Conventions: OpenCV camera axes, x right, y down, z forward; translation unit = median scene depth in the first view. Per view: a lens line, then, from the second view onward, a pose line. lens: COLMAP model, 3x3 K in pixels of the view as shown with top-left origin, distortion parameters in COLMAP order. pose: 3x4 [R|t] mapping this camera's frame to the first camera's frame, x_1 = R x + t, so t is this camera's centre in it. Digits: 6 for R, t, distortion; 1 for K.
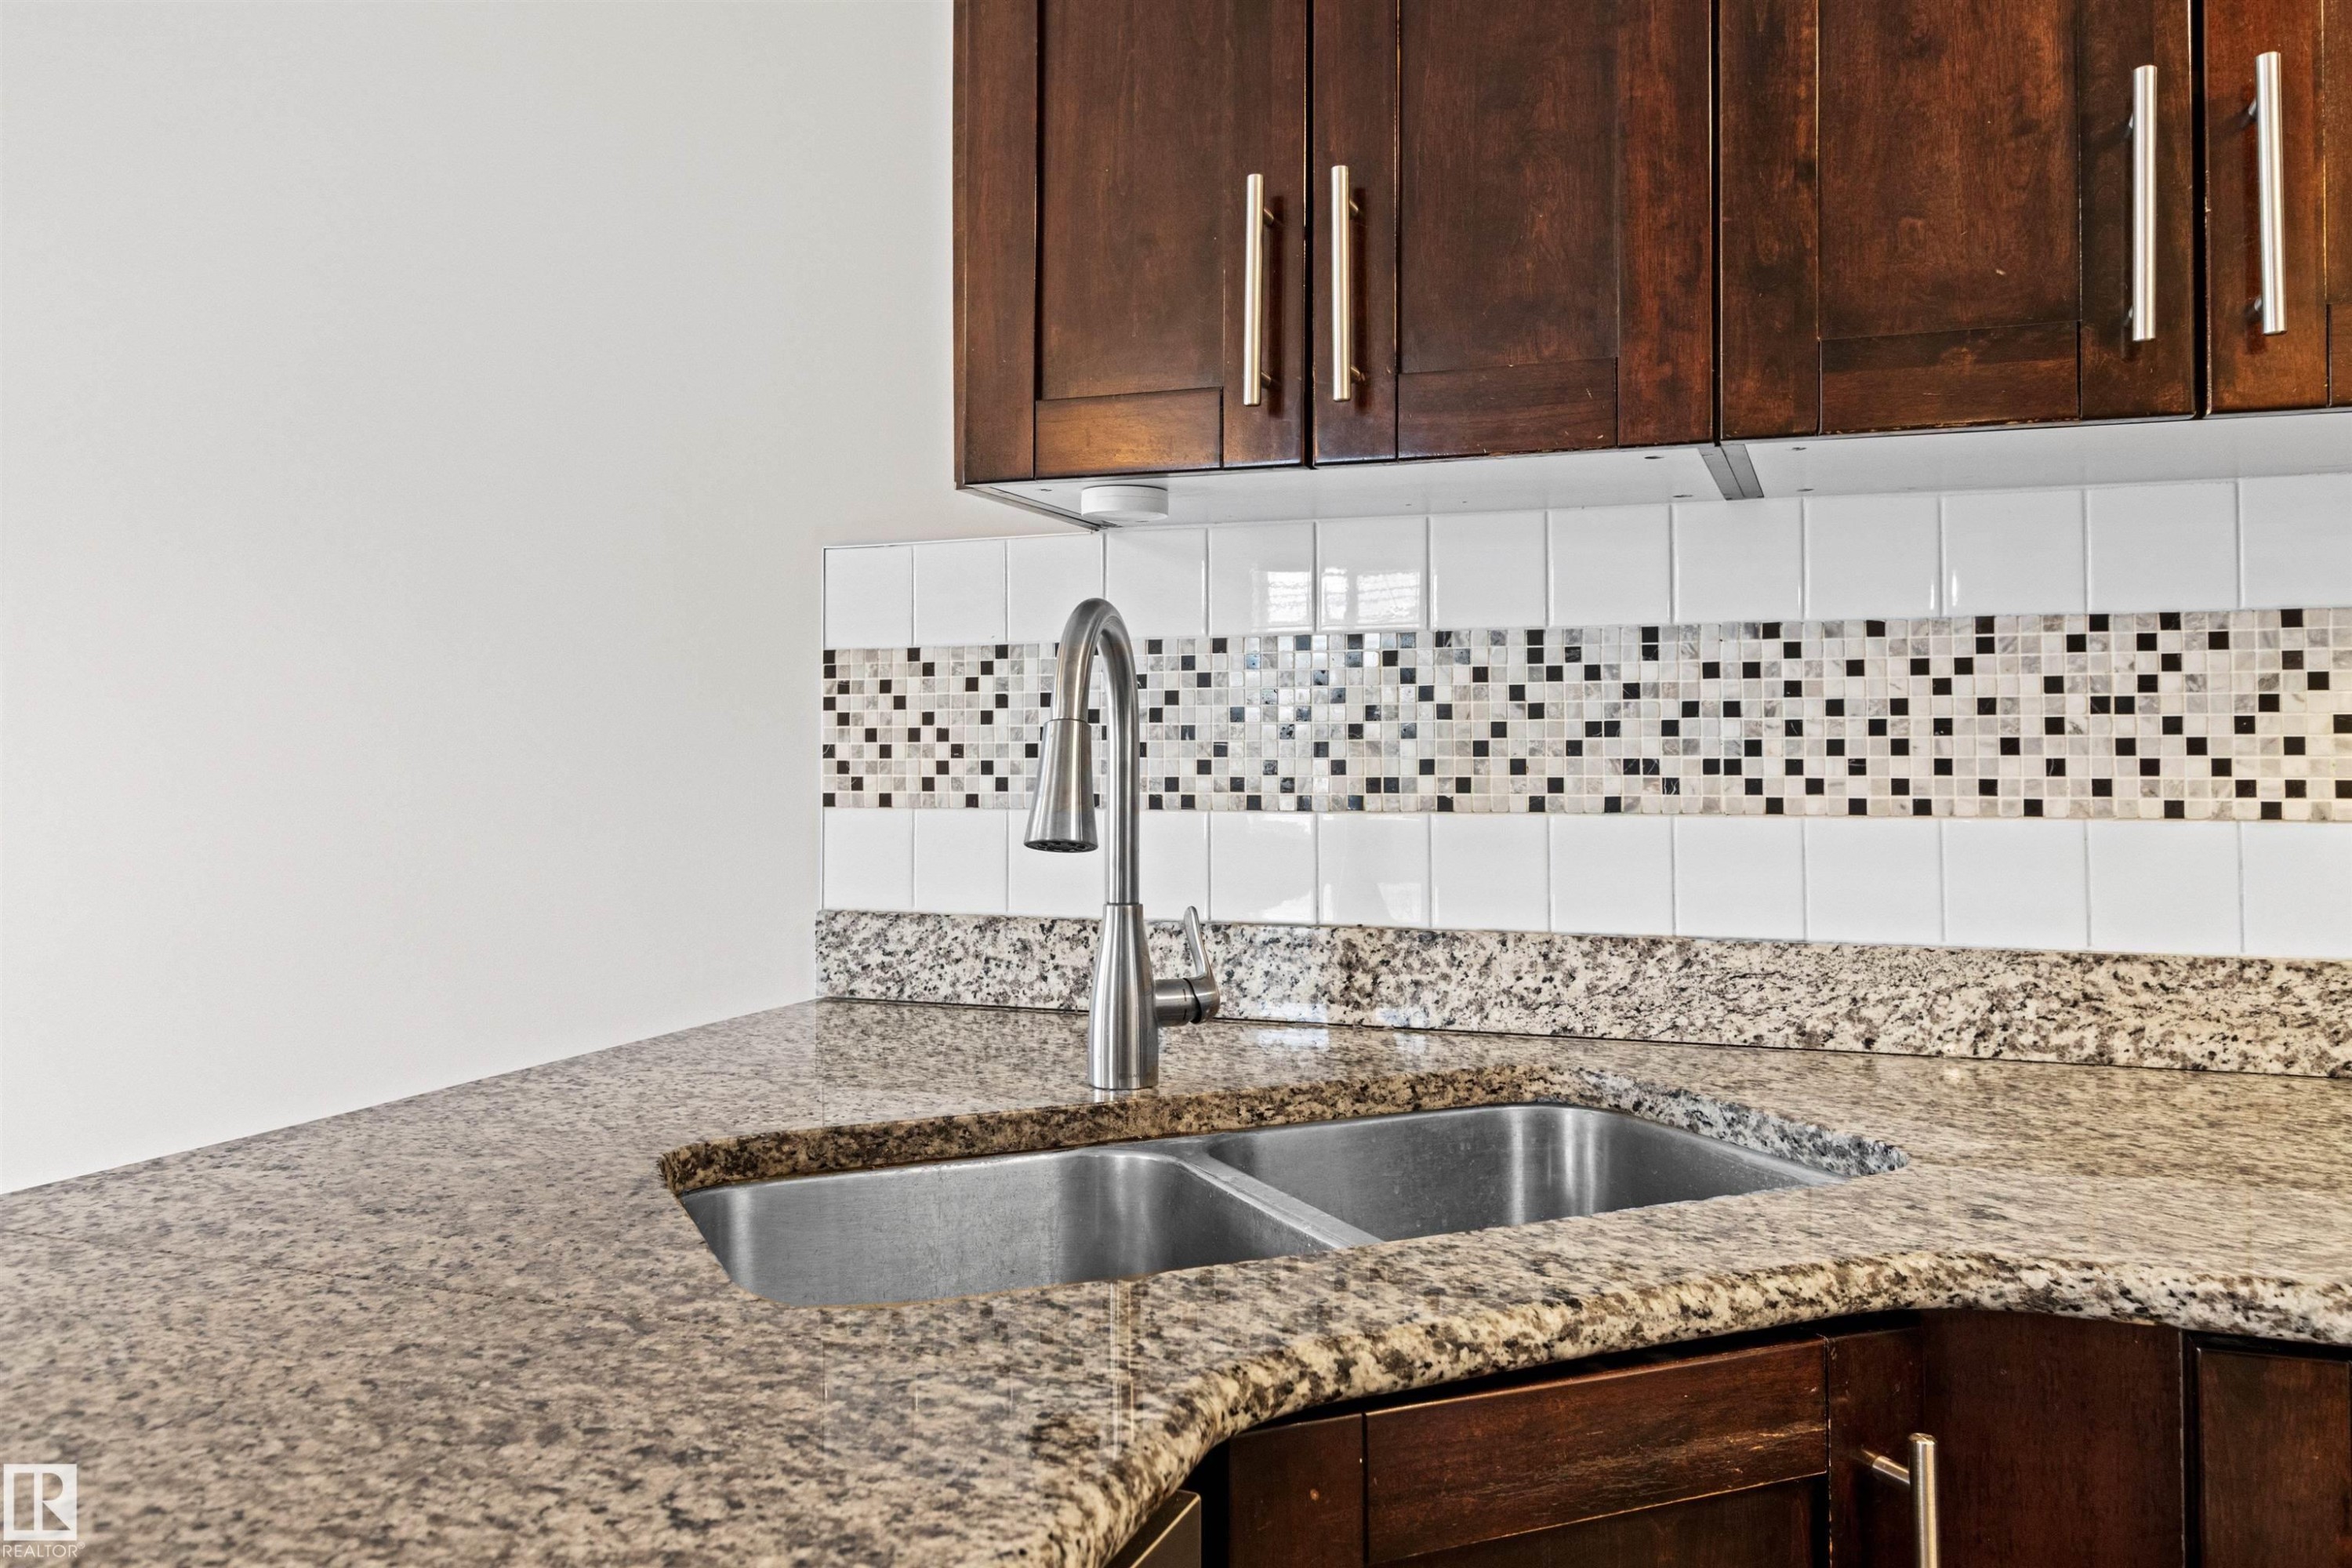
lens RADIAL K [[1772.3, 0, 1177.2], [0, 1772.3, 689.9], [0, 0, 1]] dist [0.006330, -0.003907]
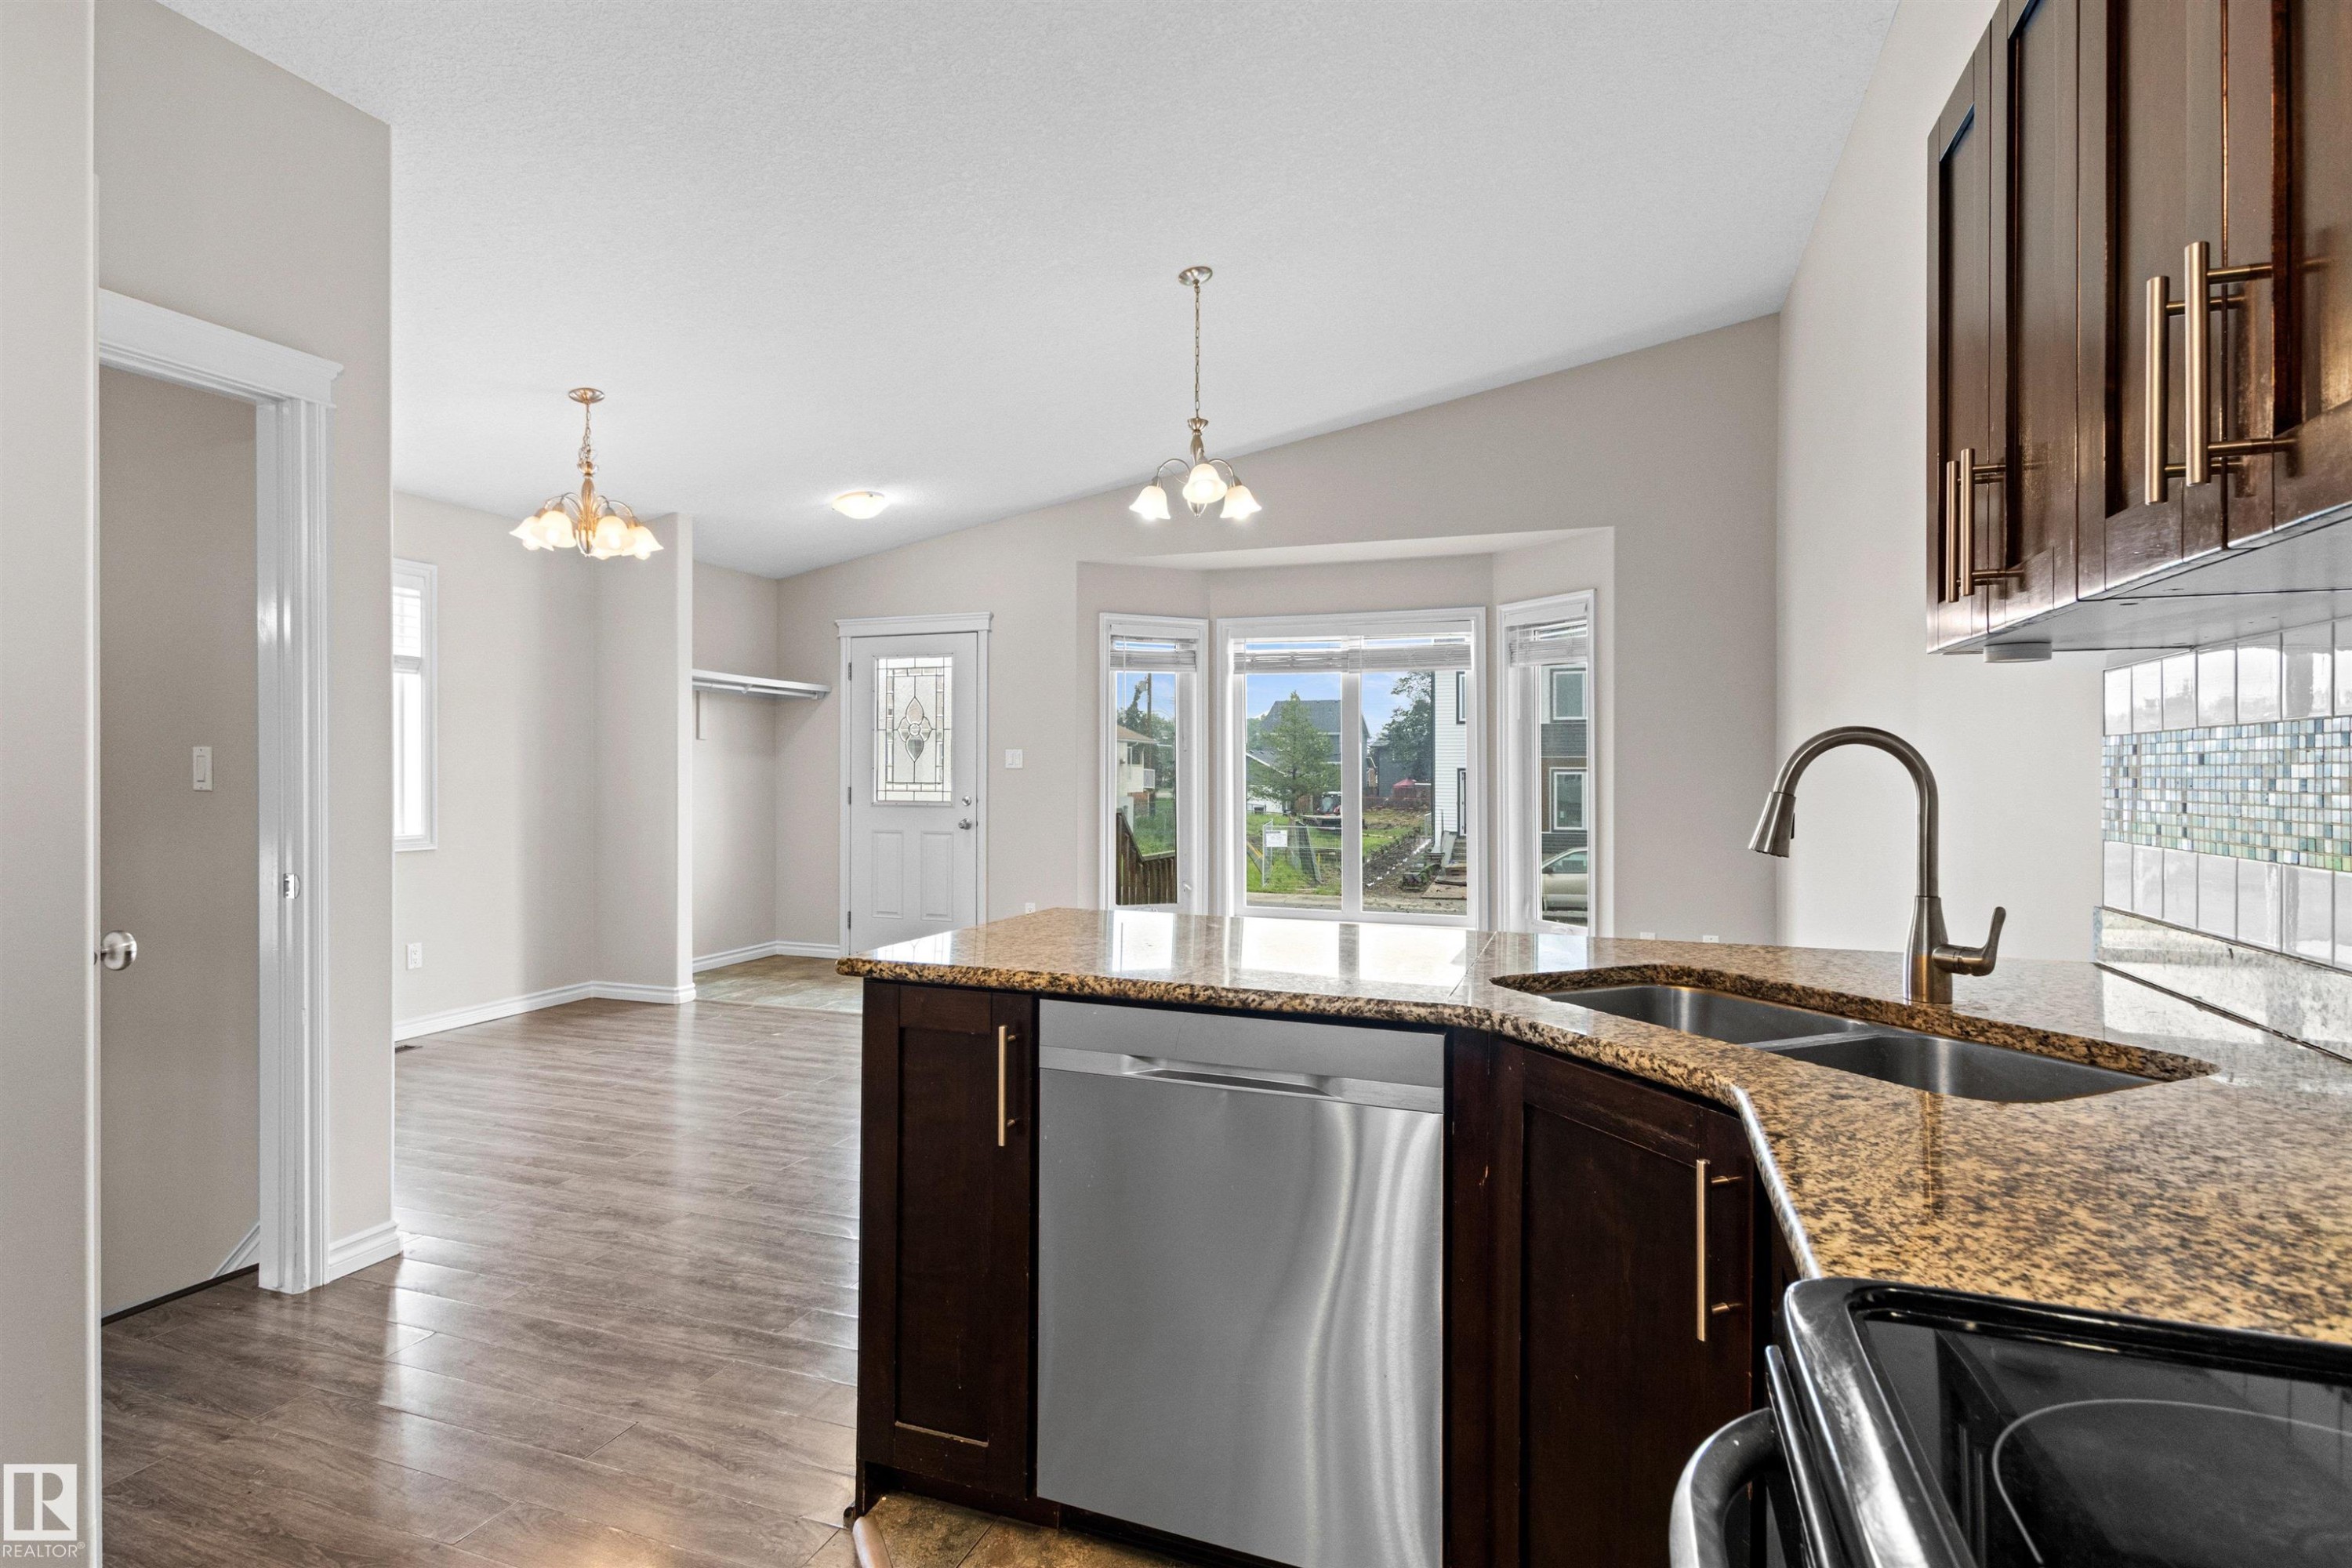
lens RADIAL K [[1183.9, 0, 1174.9], [0, 1183.9, 771.3], [0, 0, 1]] dist [0.016601, 0.000177]
pose [[0.015722, 0.002724, -0.999873, 1.012140], [0.031571, 0.999496, 0.003219, -0.027098], [0.999378, -0.031617, 0.015628, 0.221684]]
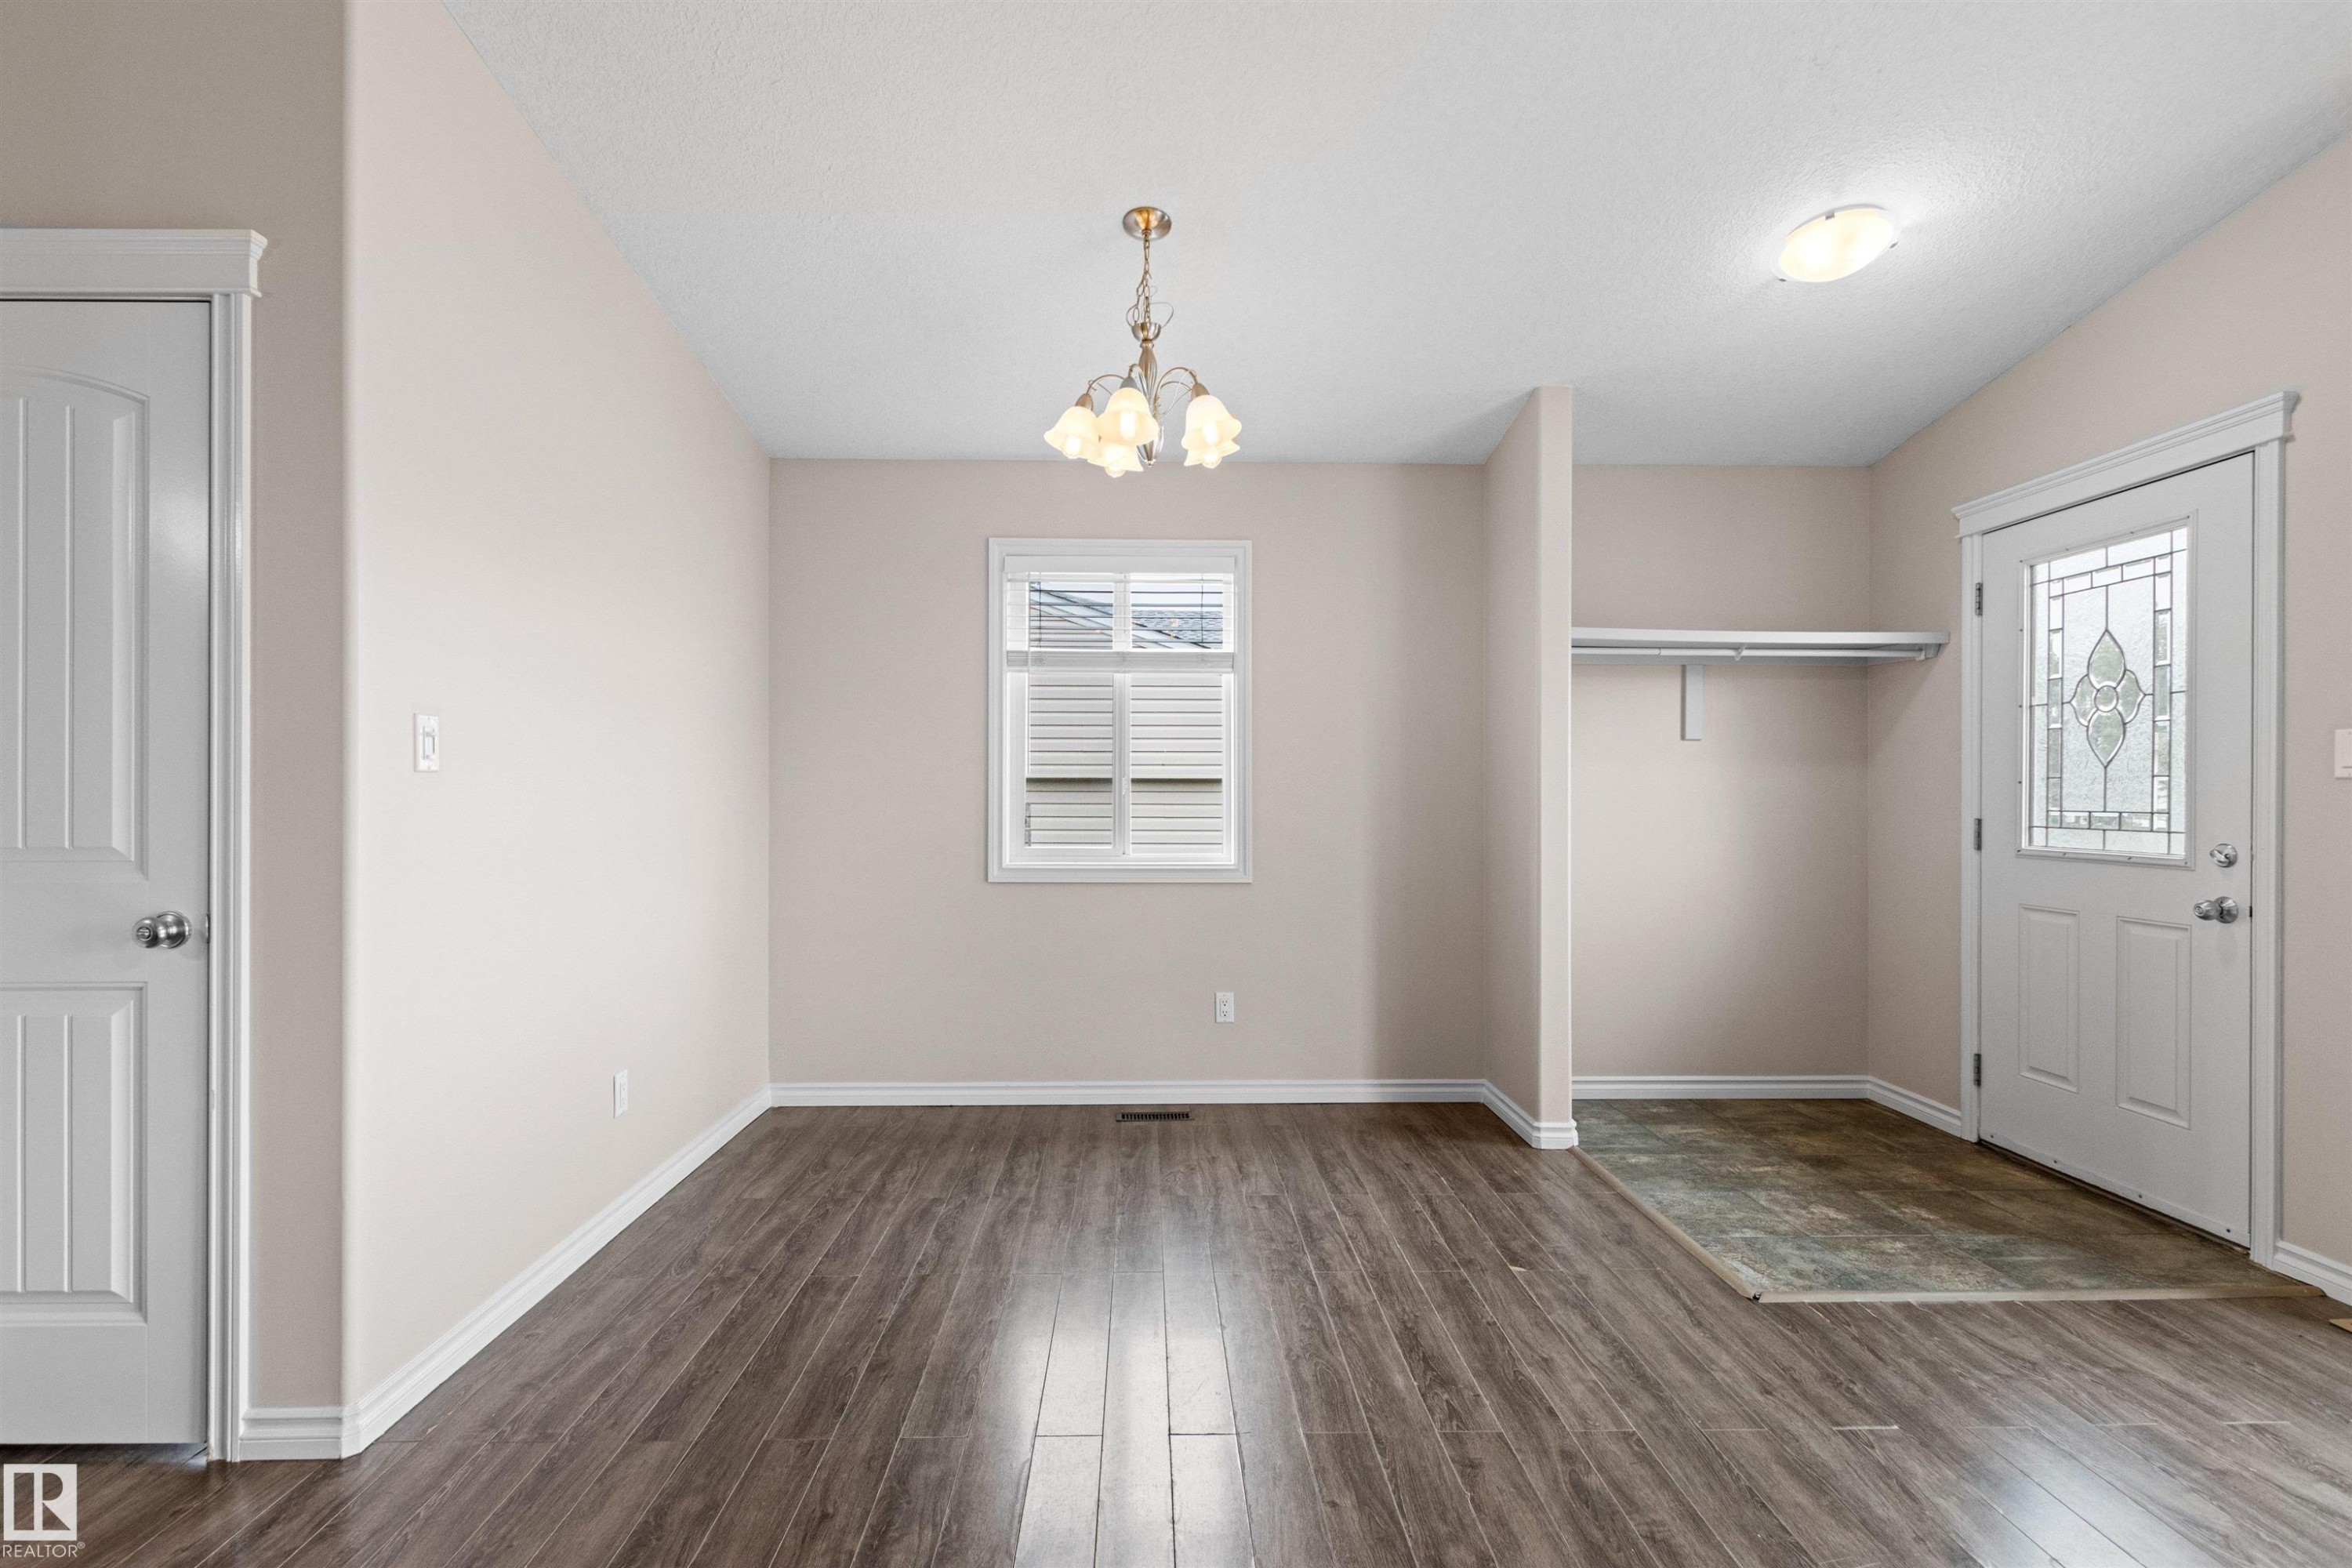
lens RADIAL K [[1118.2, 0, 1166.5], [0, 1118.2, 794.7], [0, 0, 1]] dist [0.006963, -0.000246]
pose [[-0.925693, 0.001440, -0.378272, -1.305754], [0.013294, 0.999499, -0.028726, 0.006341], [0.378041, -0.031620, -0.925249, 0.546929]]
